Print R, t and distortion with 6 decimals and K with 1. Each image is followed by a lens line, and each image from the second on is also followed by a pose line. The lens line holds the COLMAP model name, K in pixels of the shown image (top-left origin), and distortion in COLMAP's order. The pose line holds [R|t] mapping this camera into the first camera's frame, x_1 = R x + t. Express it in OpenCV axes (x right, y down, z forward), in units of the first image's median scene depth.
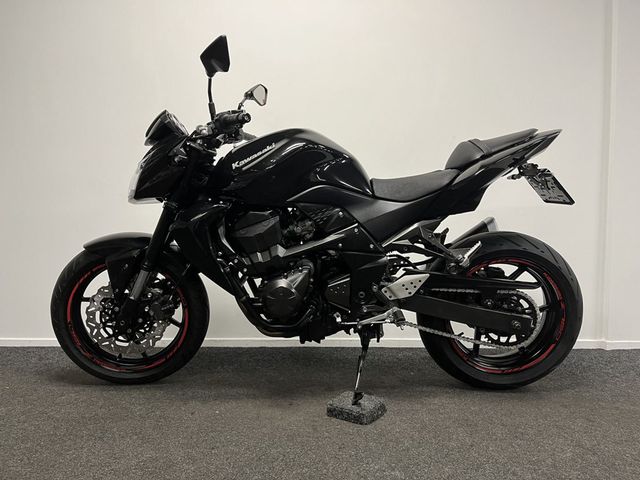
lens RADIAL K [[494.3, 0, 316.4], [0, 494.3, 238.3], [0, 0, 1]] dist [0.036590, -0.033082]
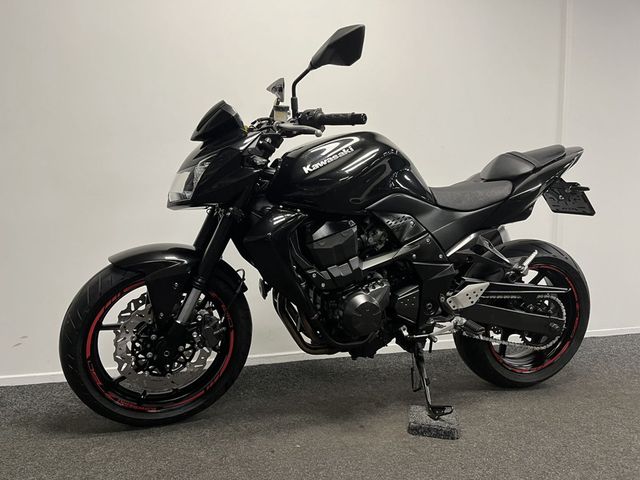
lens RADIAL K [[494.3, 0, 319.0], [0, 494.3, 240.9], [0, 0, 1]] dist [0.036590, -0.033082]
pose [[0.949192, -0.007727, 0.314603, -0.410918], [0.004647, 0.999934, 0.010541, -0.025212], [-0.314664, -0.008544, 0.949165, 0.136262]]
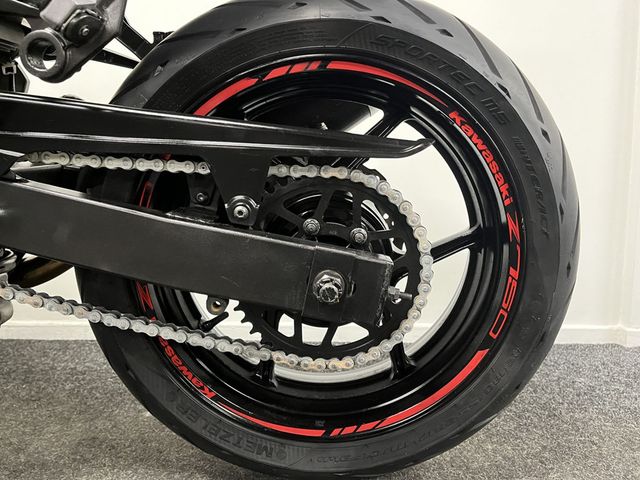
lens RADIAL K [[494.3, 0, 319.9], [0, 494.3, 241.4], [0, 0, 1]] dist [0.036590, -0.033082]
pose [[0.999992, 0.003878, 0.000445, 0.388587], [-0.003896, 0.998667, 0.051460, 0.133404], [-0.000245, -0.051461, 0.998675, 0.718181]]
